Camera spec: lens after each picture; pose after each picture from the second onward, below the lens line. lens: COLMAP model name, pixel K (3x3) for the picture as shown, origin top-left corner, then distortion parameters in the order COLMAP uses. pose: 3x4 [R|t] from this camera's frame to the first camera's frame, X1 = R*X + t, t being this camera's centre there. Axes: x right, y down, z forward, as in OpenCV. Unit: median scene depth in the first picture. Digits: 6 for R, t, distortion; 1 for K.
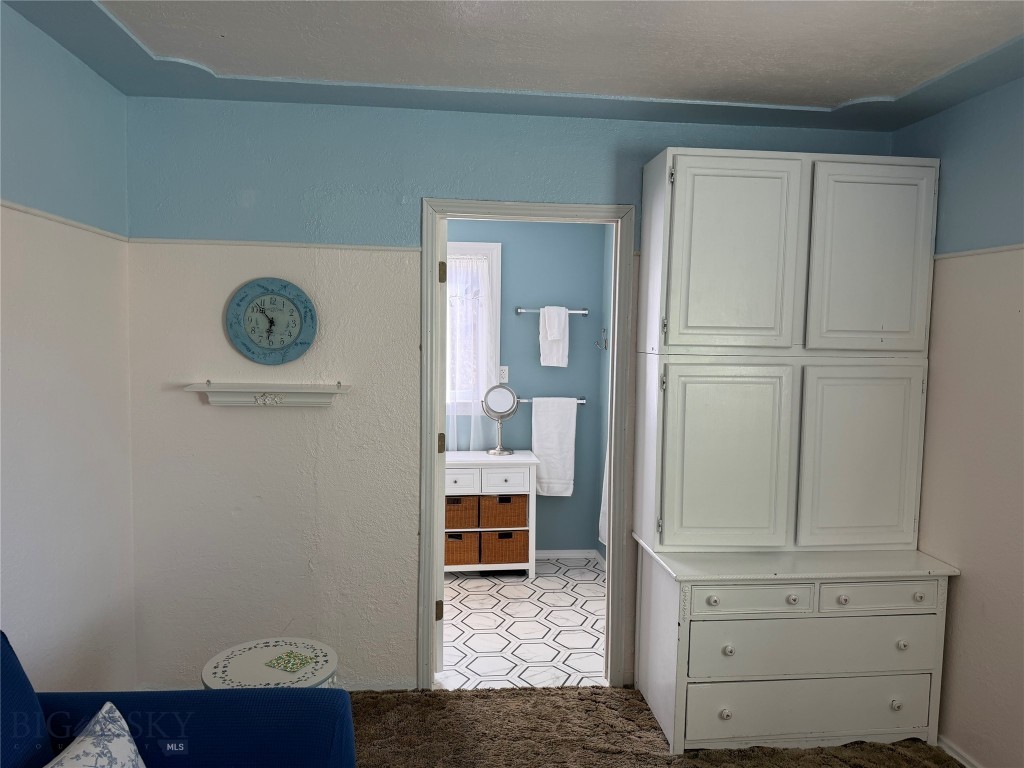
lens RADIAL K [[724.8, 0, 511.3], [0, 724.8, 388.2], [0, 0, 1]] dist [0.056135, -0.004287]
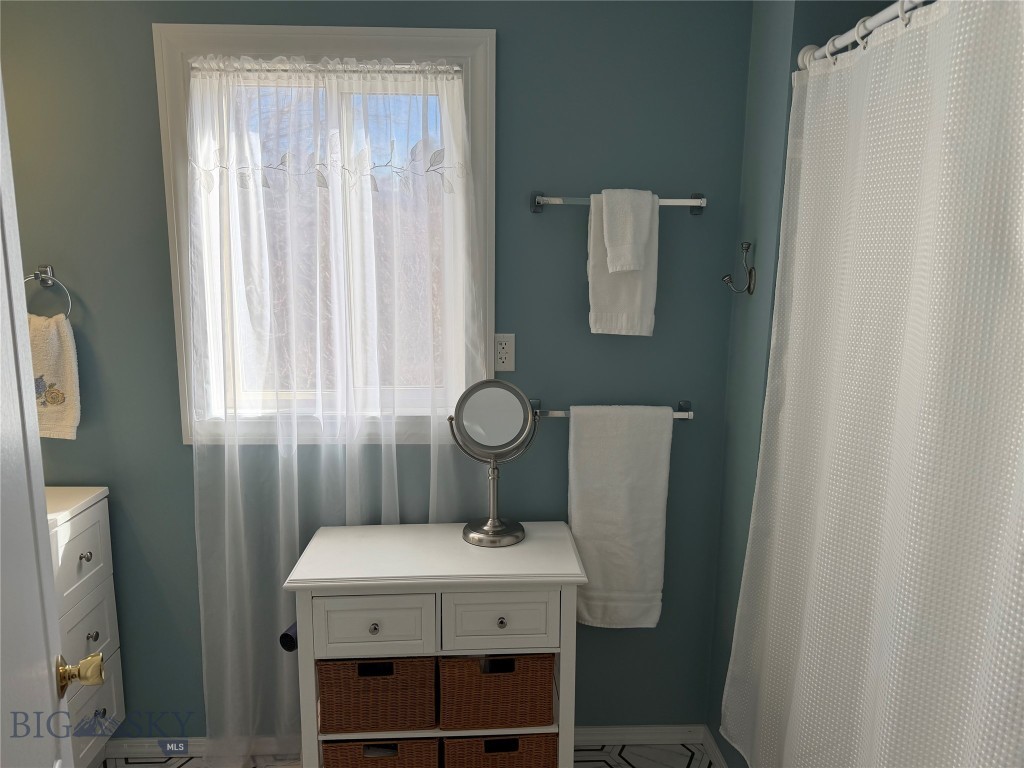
lens RADIAL K [[724.8, 0, 515.3], [0, 724.8, 384.5], [0, 0, 1]] dist [0.056135, -0.004287]
pose [[0.998275, 0.005199, -0.058488, 0.022198], [0.000905, 0.994592, 0.103853, -0.045299], [0.058711, -0.103726, 0.992871, 0.571944]]
